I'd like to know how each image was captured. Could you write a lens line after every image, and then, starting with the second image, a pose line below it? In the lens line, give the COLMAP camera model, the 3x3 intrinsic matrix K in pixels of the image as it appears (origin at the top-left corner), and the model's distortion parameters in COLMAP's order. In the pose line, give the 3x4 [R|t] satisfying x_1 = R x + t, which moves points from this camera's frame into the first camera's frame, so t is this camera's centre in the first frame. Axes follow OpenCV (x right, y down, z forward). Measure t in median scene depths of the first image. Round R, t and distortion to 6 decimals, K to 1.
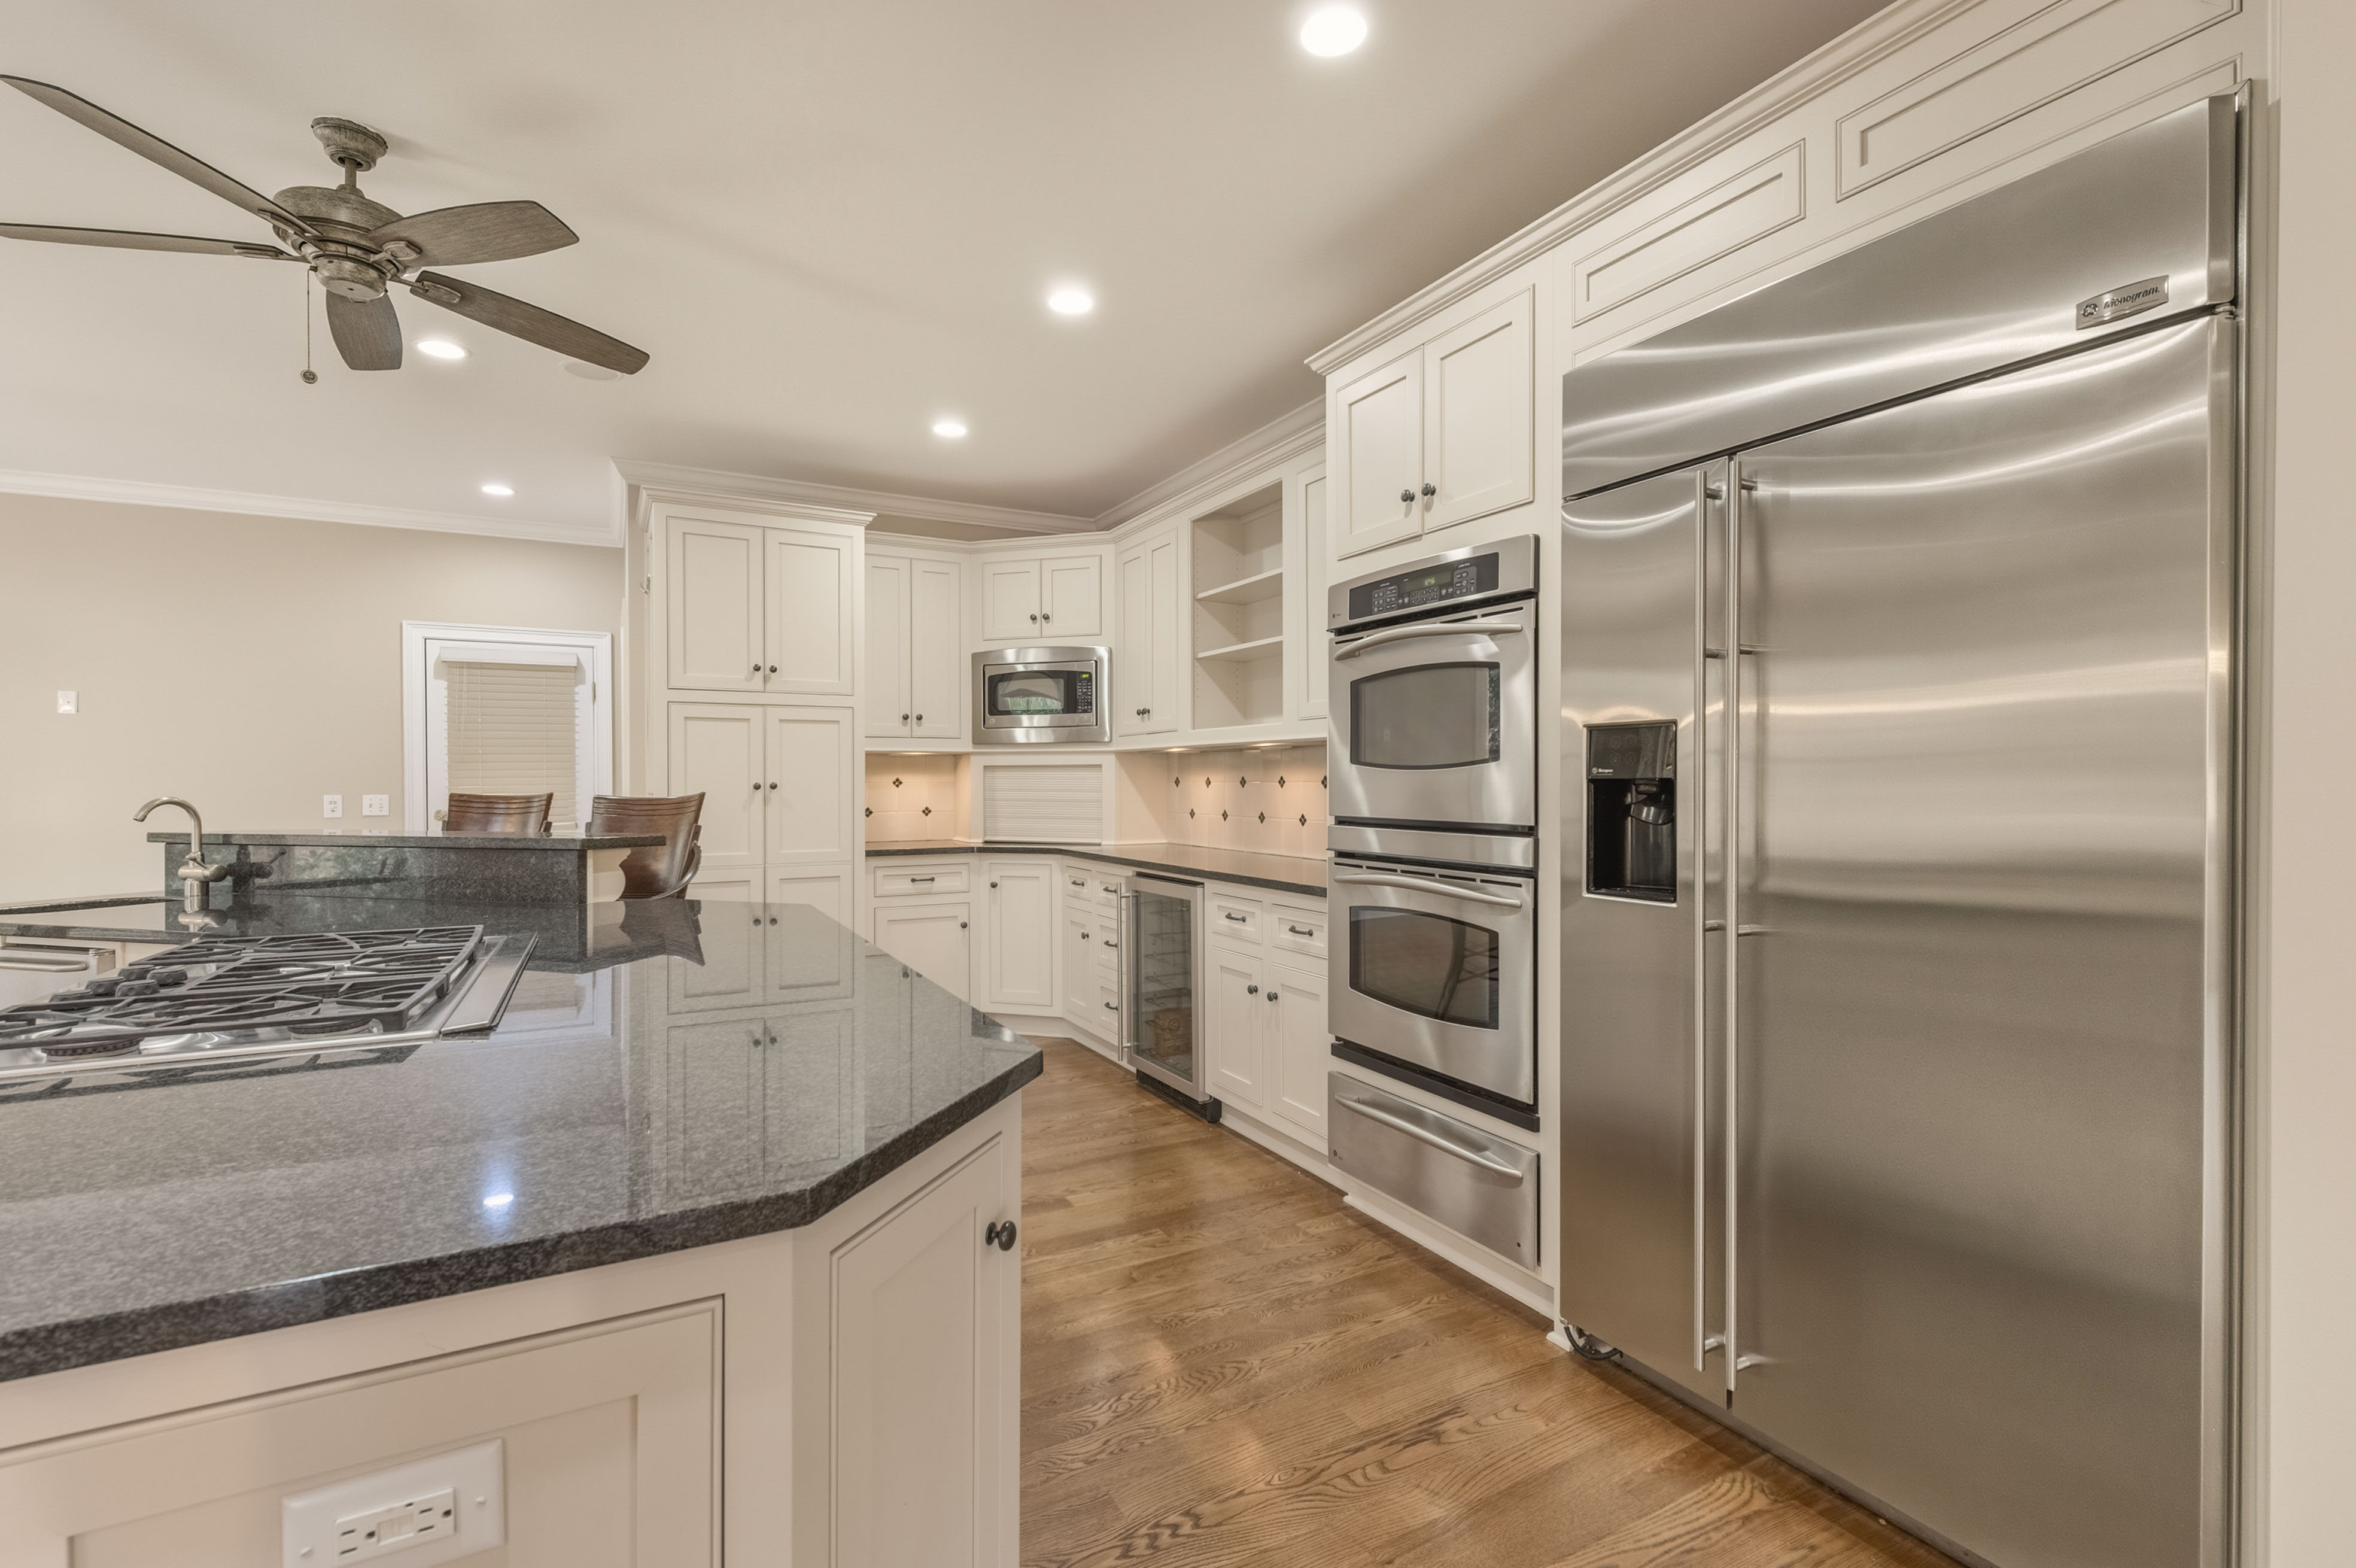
lens RADIAL K [[1041.6, 0, 1180.9], [0, 1041.6, 789.5], [0, 0, 1]] dist [0.001239, 0.000006]
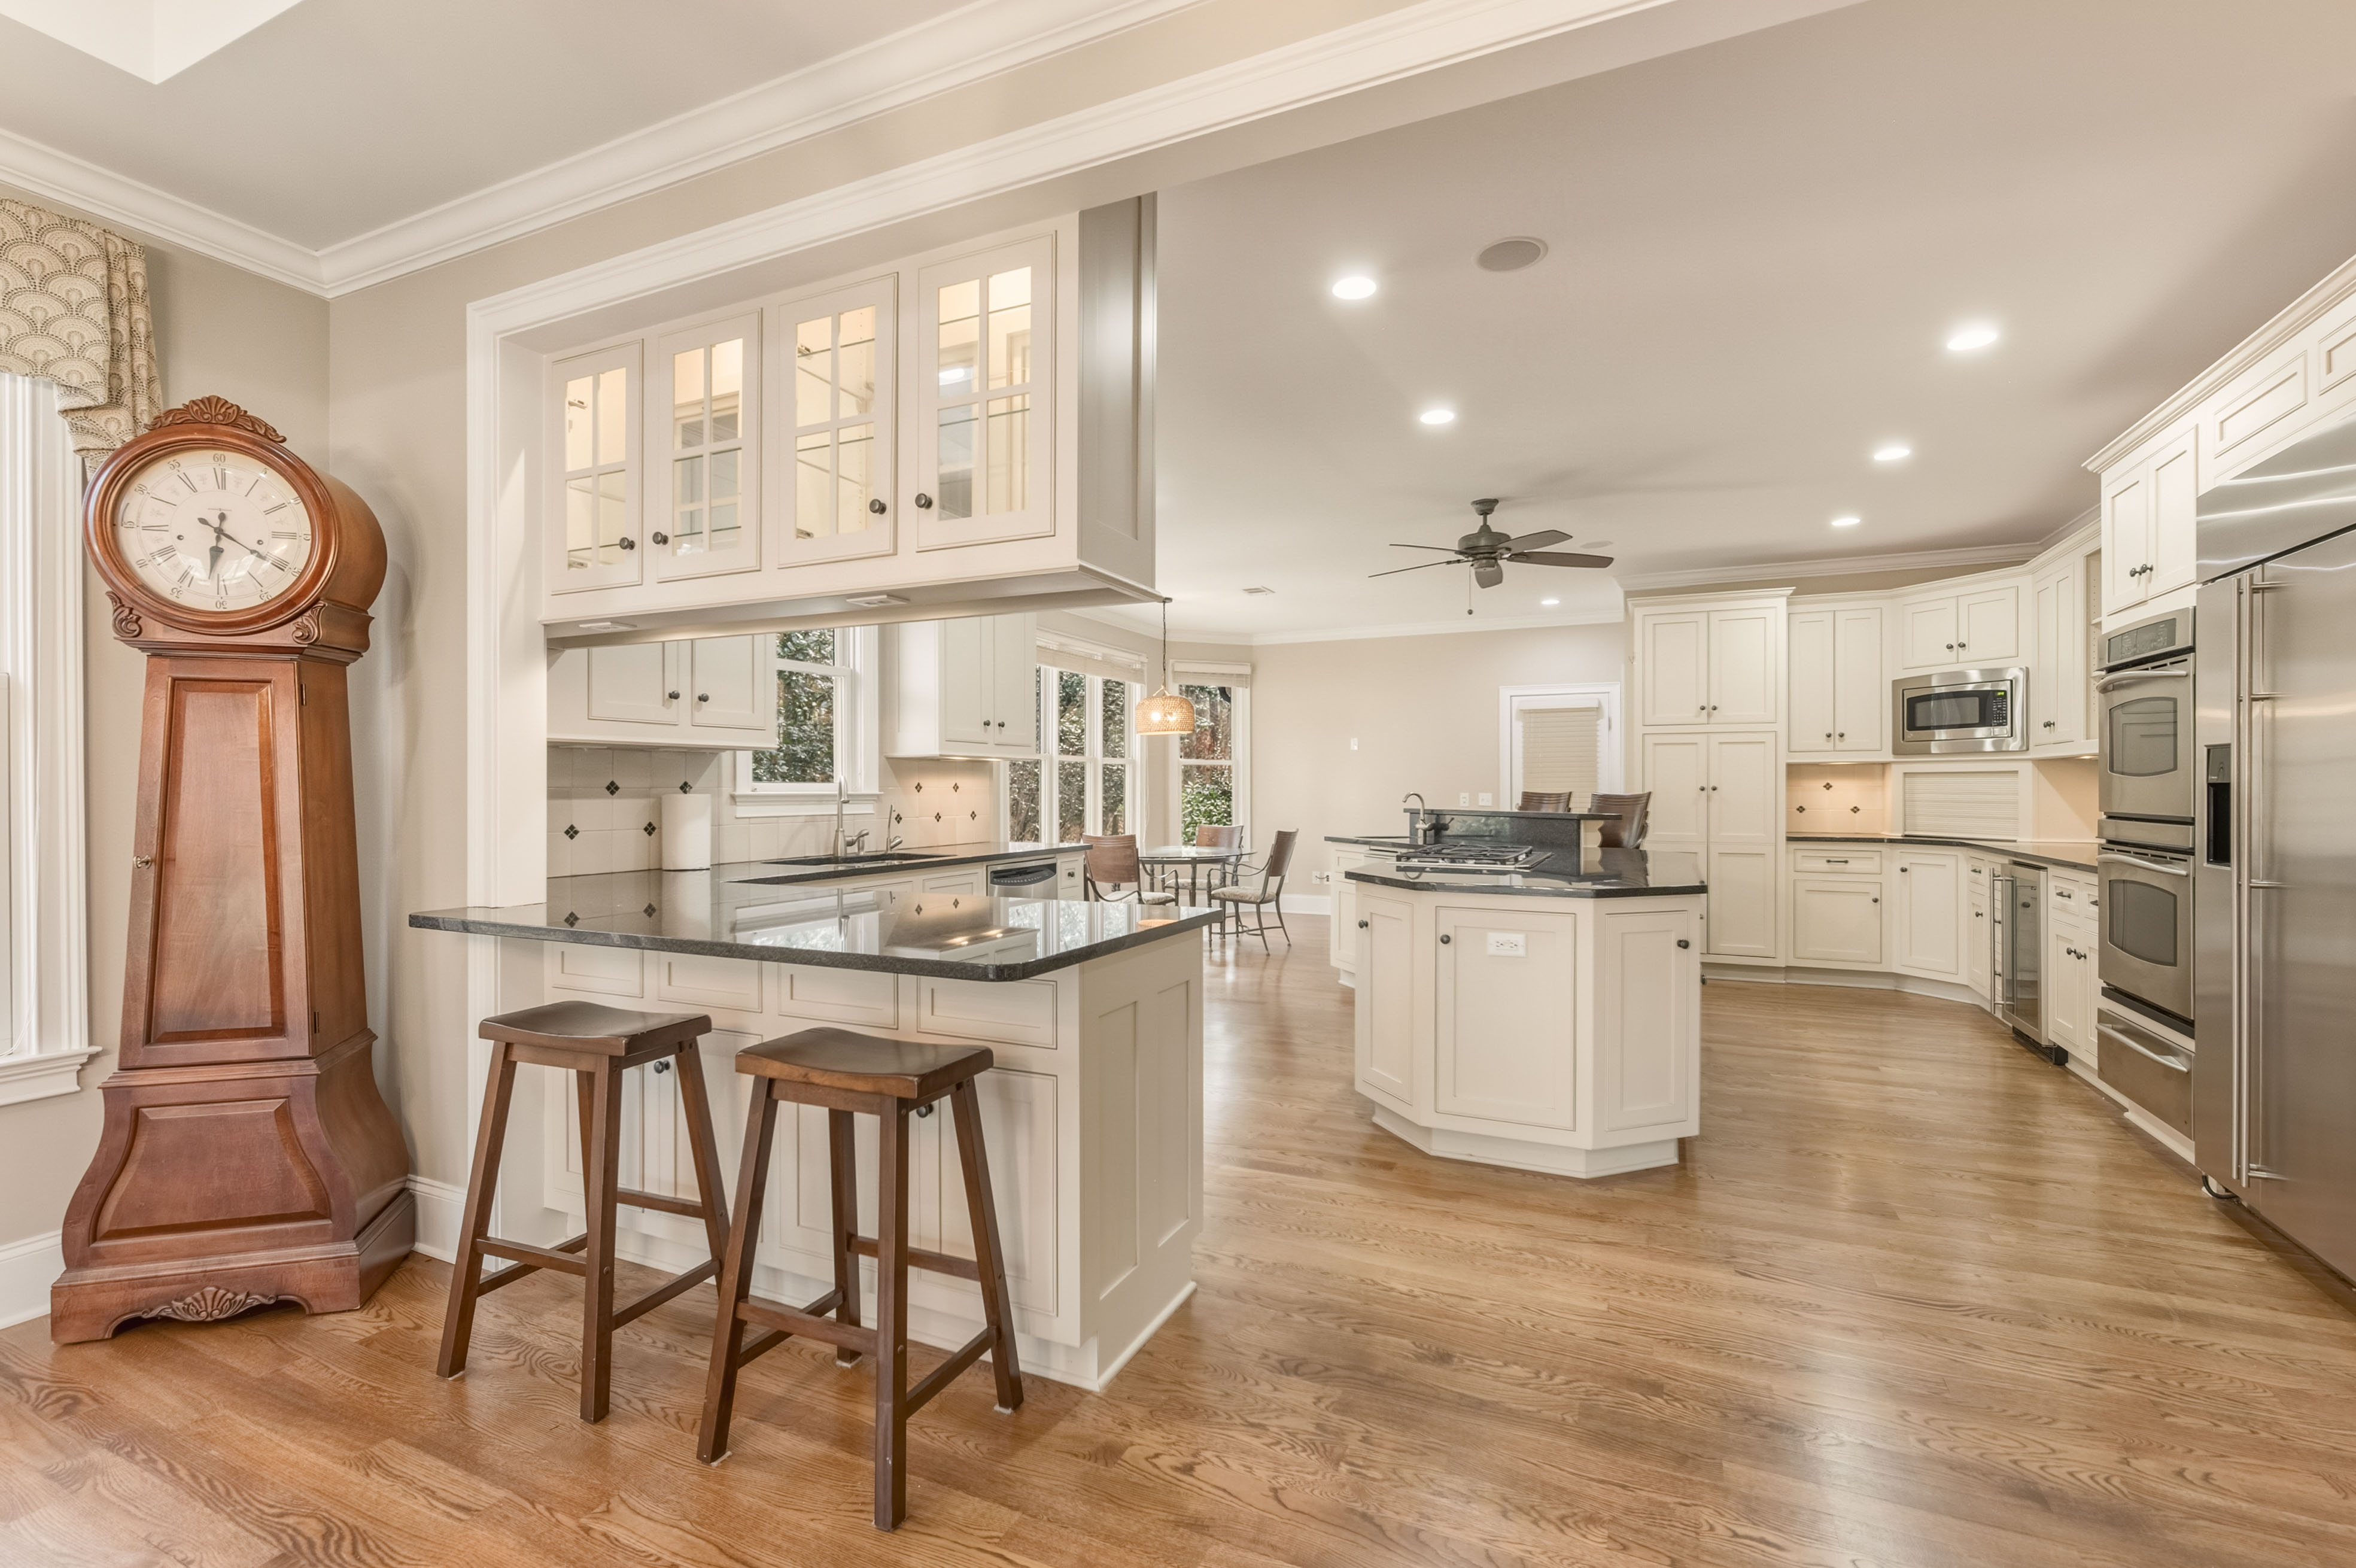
lens RADIAL K [[1043.4, 0, 1184.7], [0, 1043.4, 780.9], [0, 0, 1]] dist [0.002873, -0.000192]
pose [[0.597758, -0.002336, -0.801673, 0.347337], [-0.007743, 0.999932, -0.008688, 0.004765], [0.801639, 0.011401, 0.597699, -0.479771]]
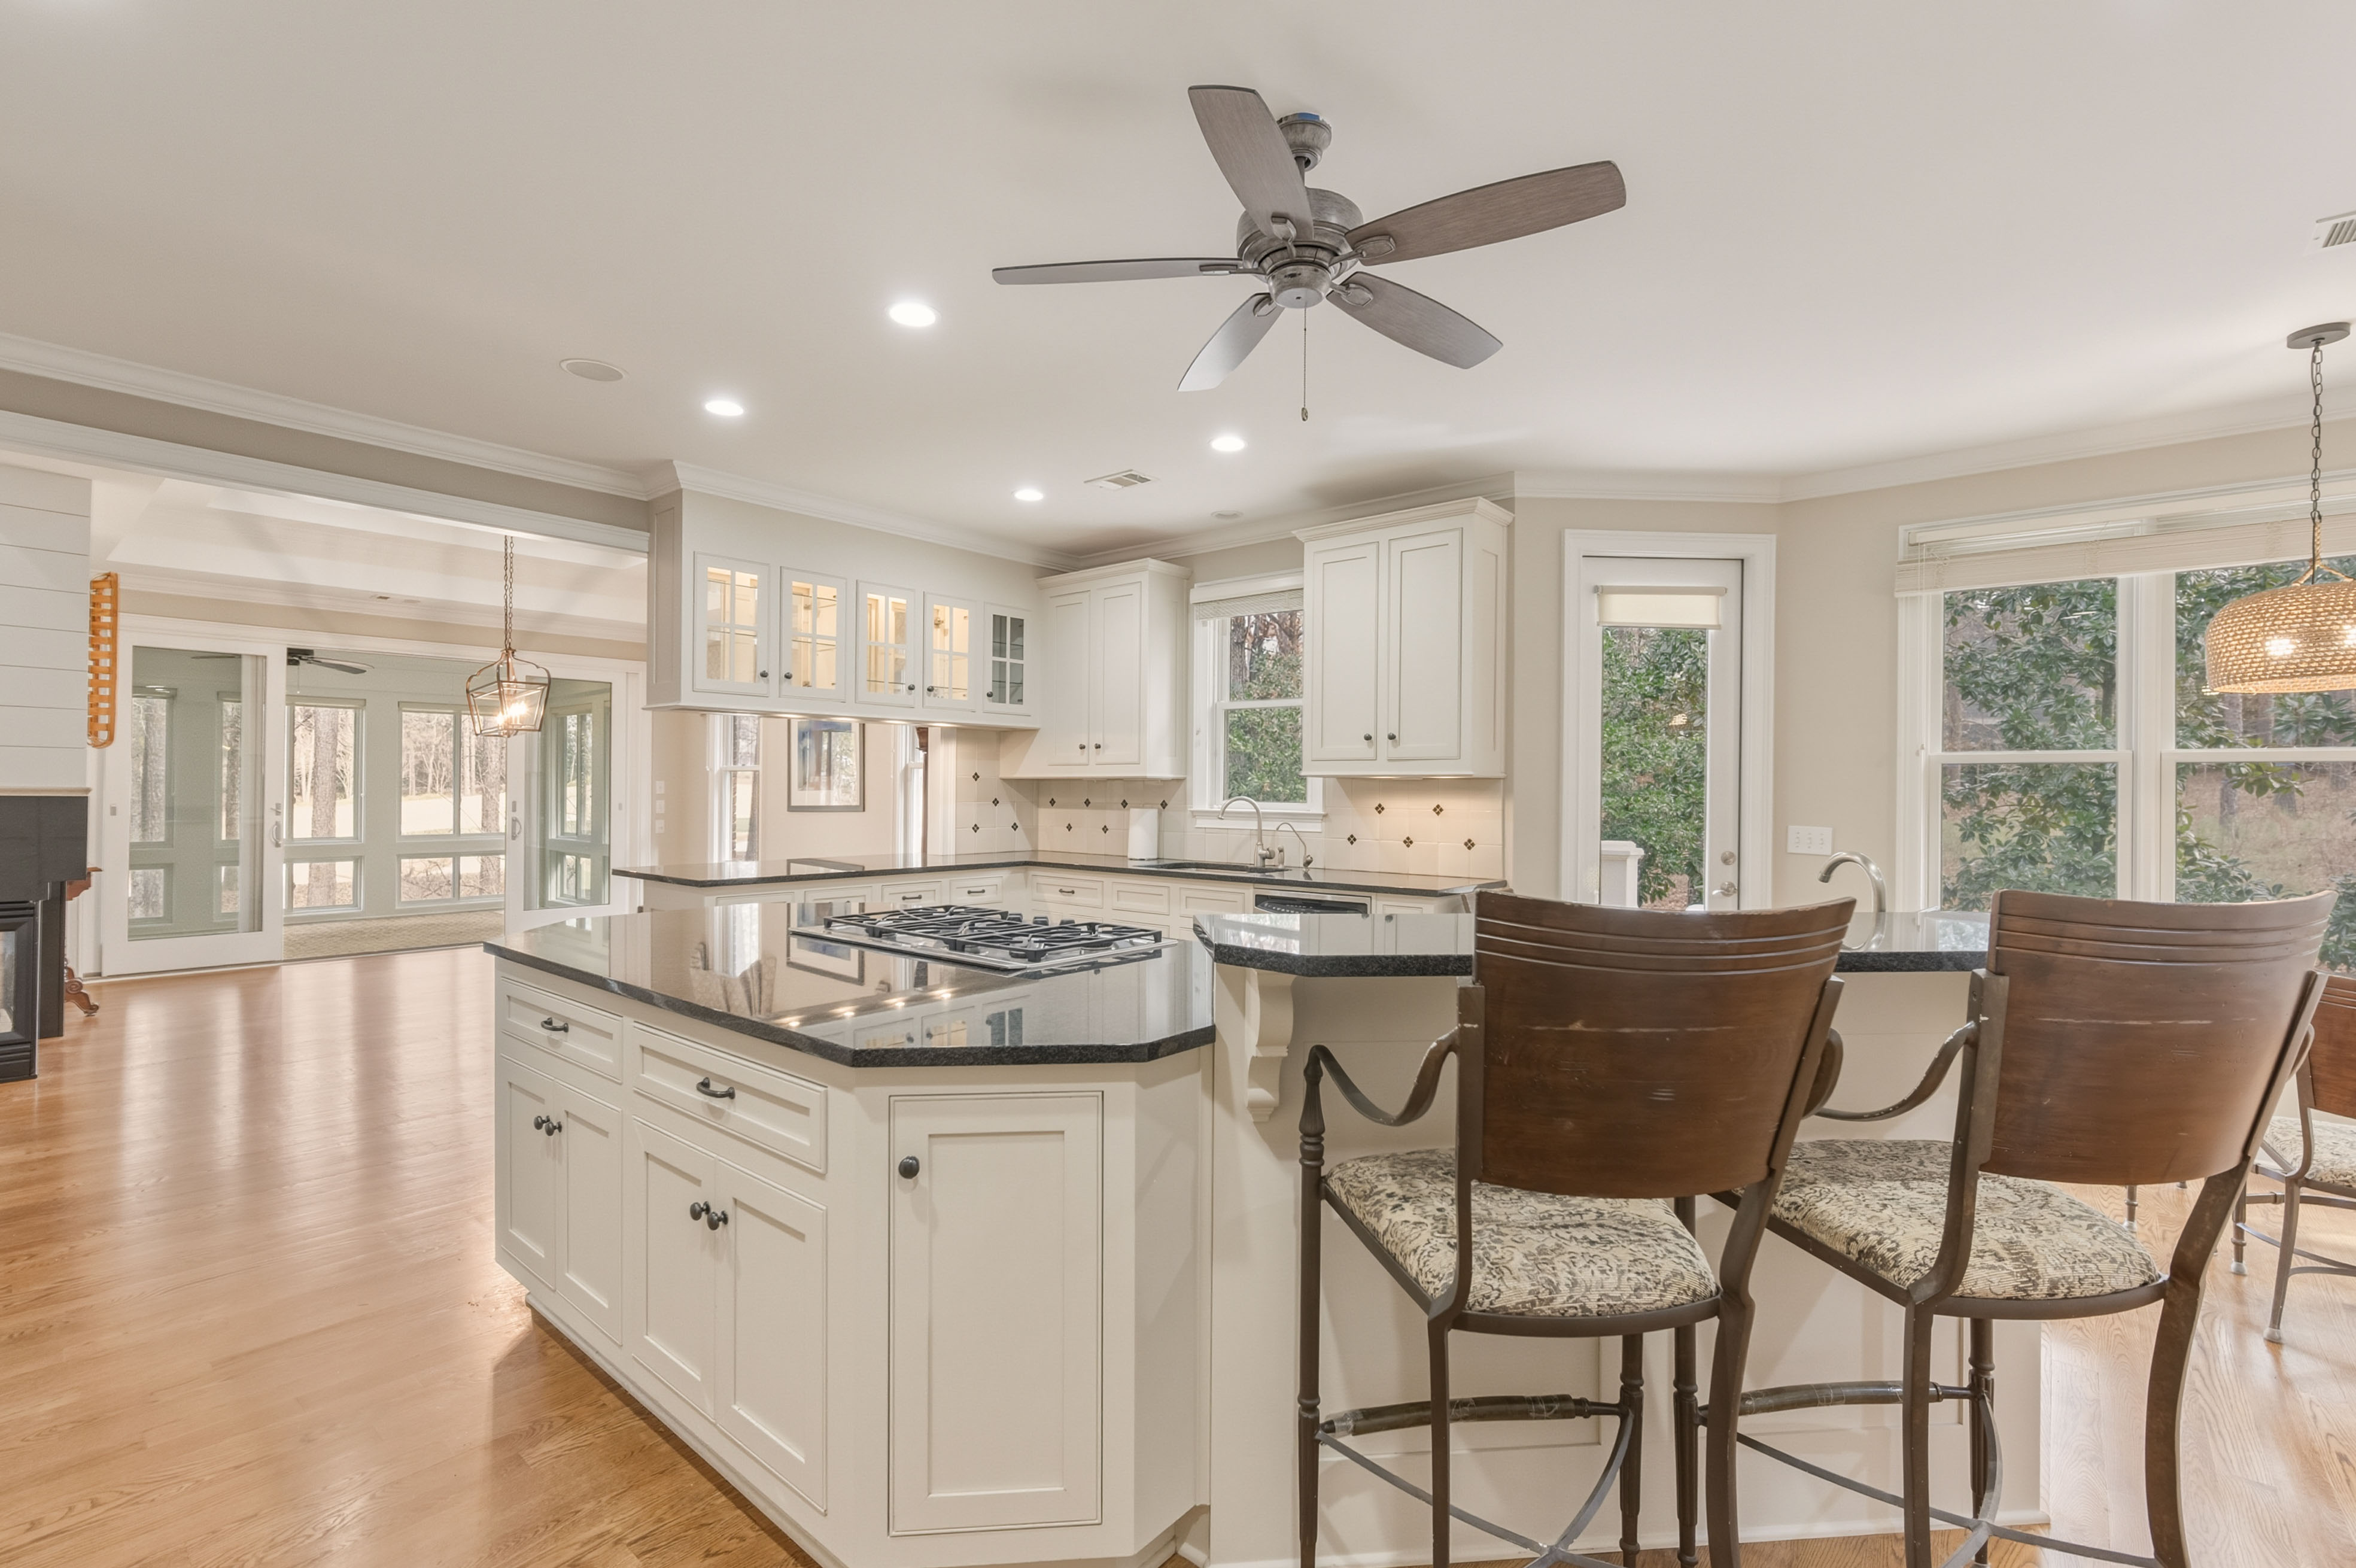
lens RADIAL K [[1044.0, 0, 1182.0], [0, 1044.0, 785.8], [0, 0, 1]] dist [0.003902, -0.000693]
pose [[-0.931756, -0.005076, -0.363051, -0.194456], [-0.007776, 0.999952, 0.005976, -0.026296], [0.363003, 0.008391, -0.931750, 0.995556]]
